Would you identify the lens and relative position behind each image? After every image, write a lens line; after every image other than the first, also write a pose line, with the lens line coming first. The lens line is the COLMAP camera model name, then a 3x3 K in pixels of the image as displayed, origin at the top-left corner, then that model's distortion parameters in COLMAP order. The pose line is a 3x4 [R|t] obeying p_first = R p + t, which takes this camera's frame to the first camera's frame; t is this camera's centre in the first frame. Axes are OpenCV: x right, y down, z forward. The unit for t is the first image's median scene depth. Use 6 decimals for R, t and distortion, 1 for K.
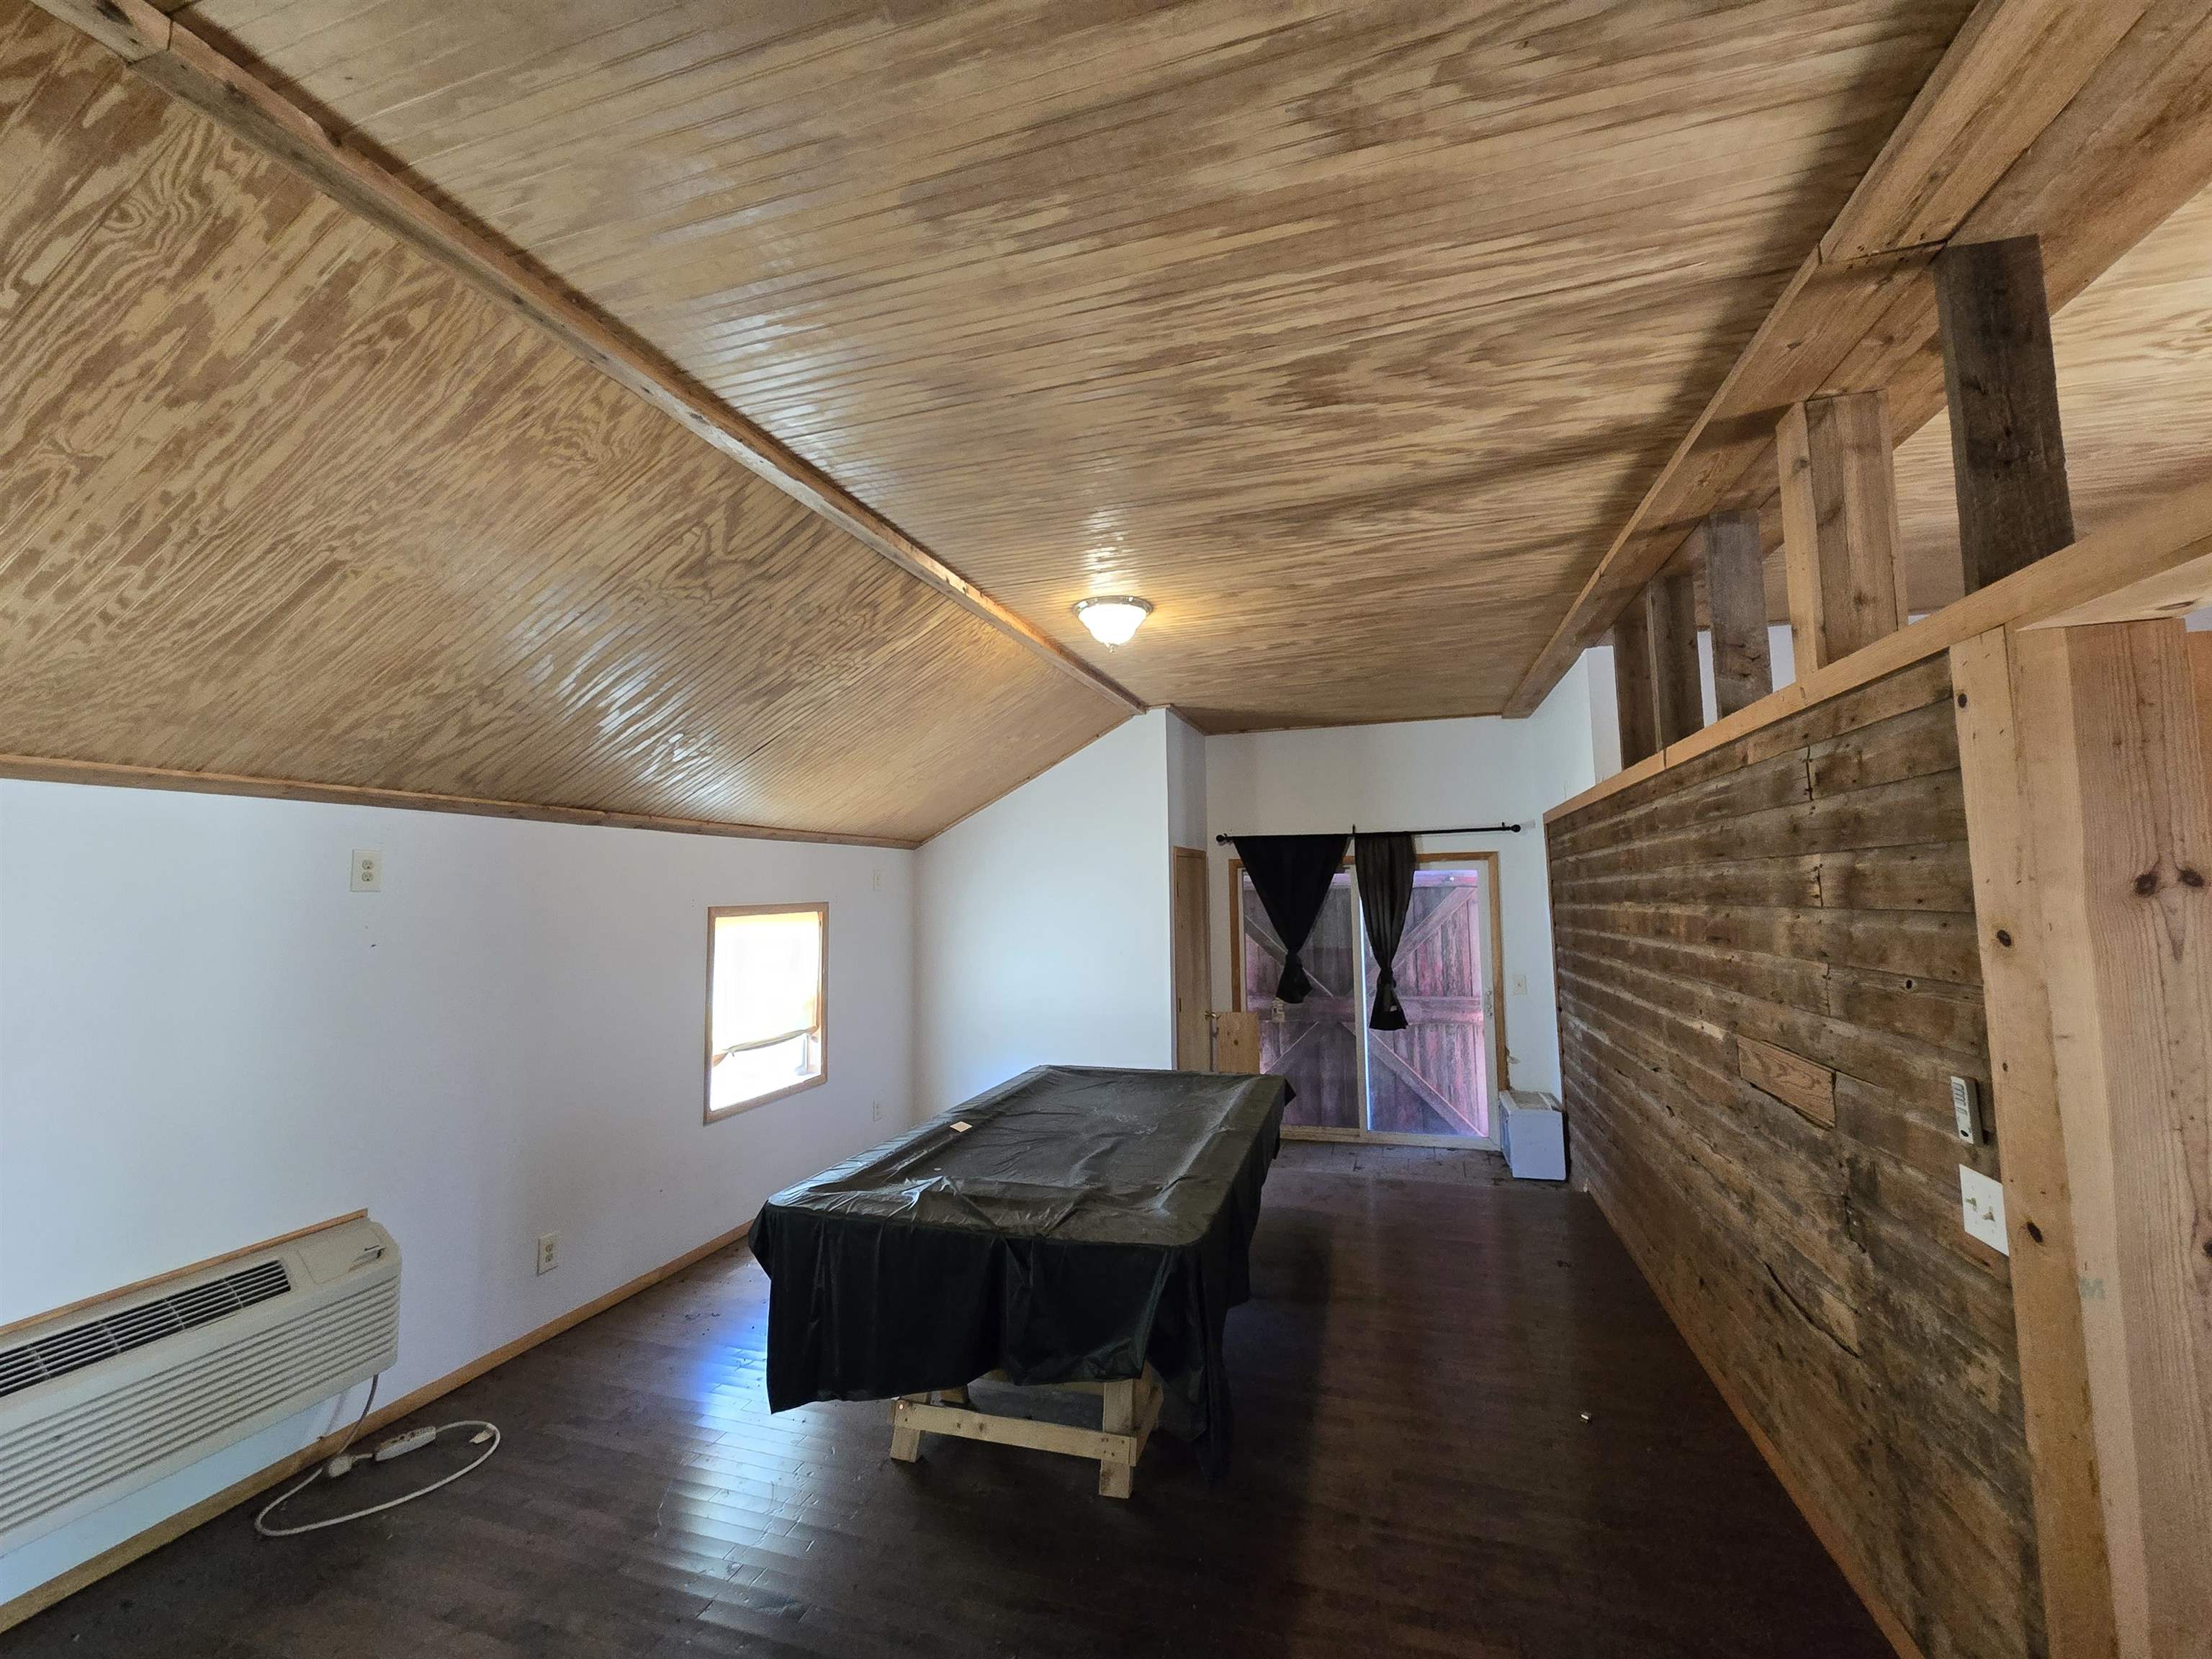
lens RADIAL K [[908.3, 0, 1114.3], [0, 908.3, 832.8], [0, 0, 1]] dist [0.000820, 0.000177]
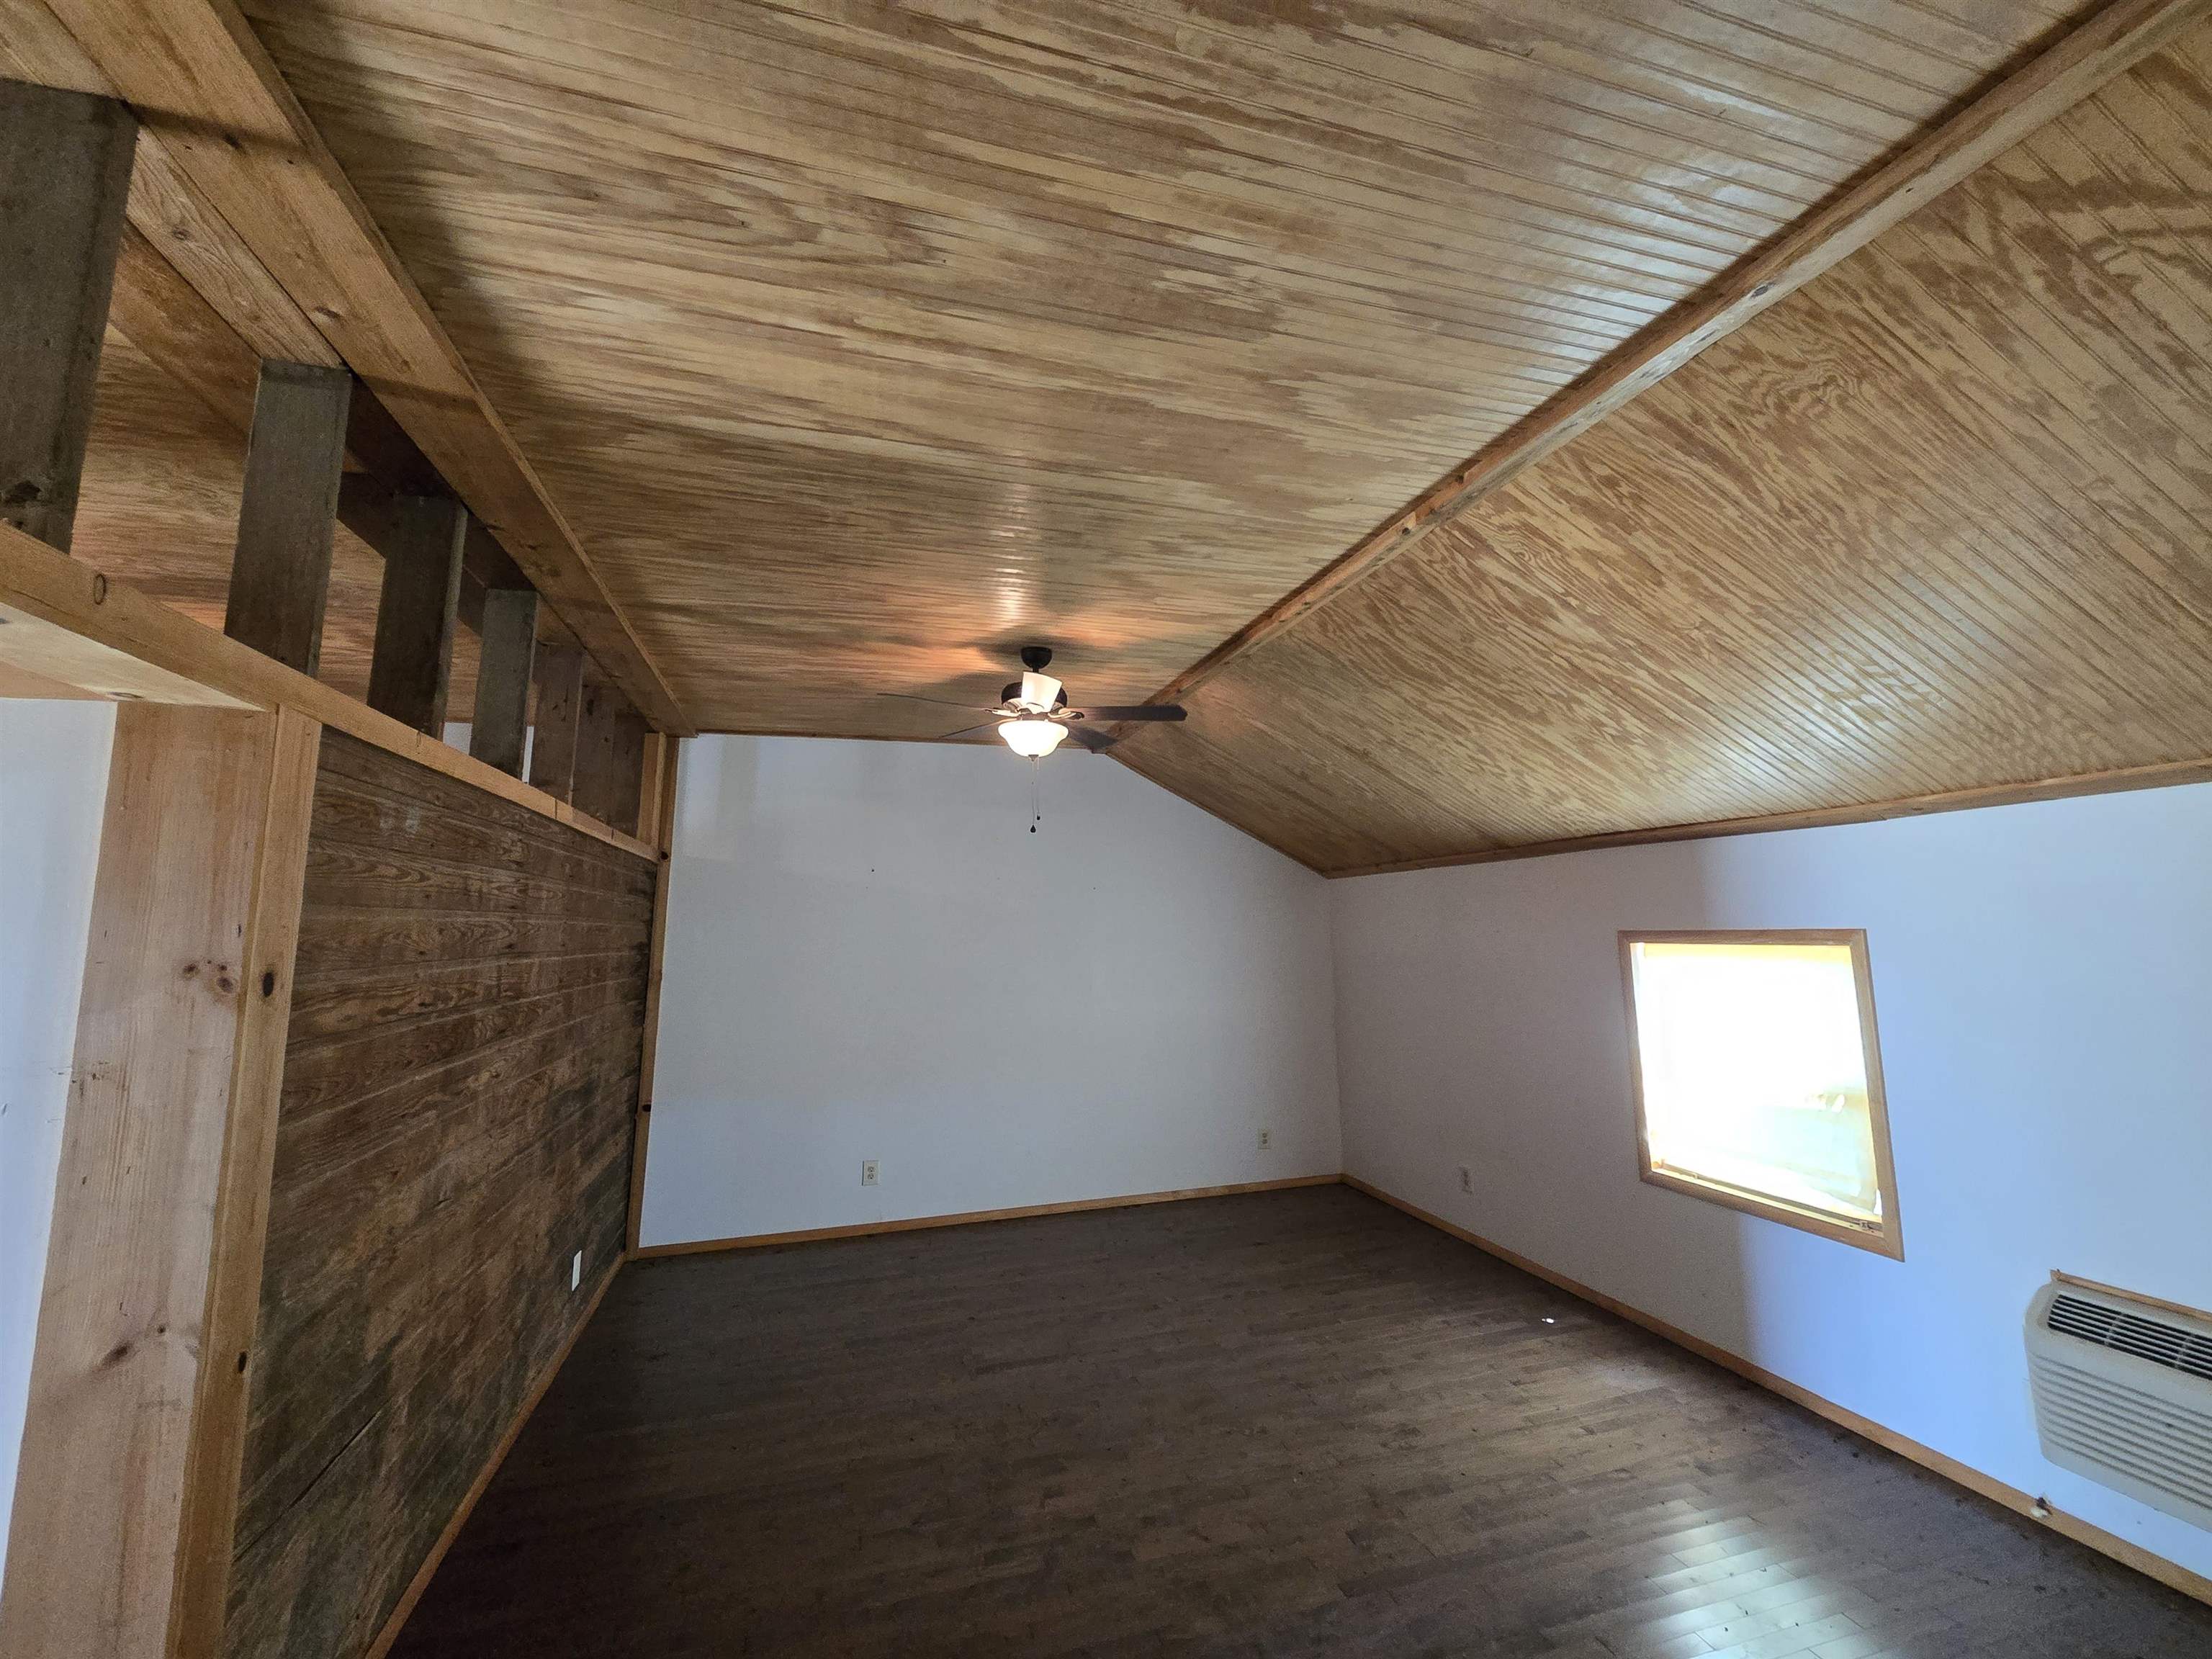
lens RADIAL K [[908.3, 0, 1114.3], [0, 908.3, 832.8], [0, 0, 1]] dist [0.000820, 0.000177]
pose [[-0.826192, -0.025579, -0.562808, 0.503790], [0.064837, 0.988014, -0.140085, 0.082353], [0.559646, -0.152228, -0.814631, 1.523159]]
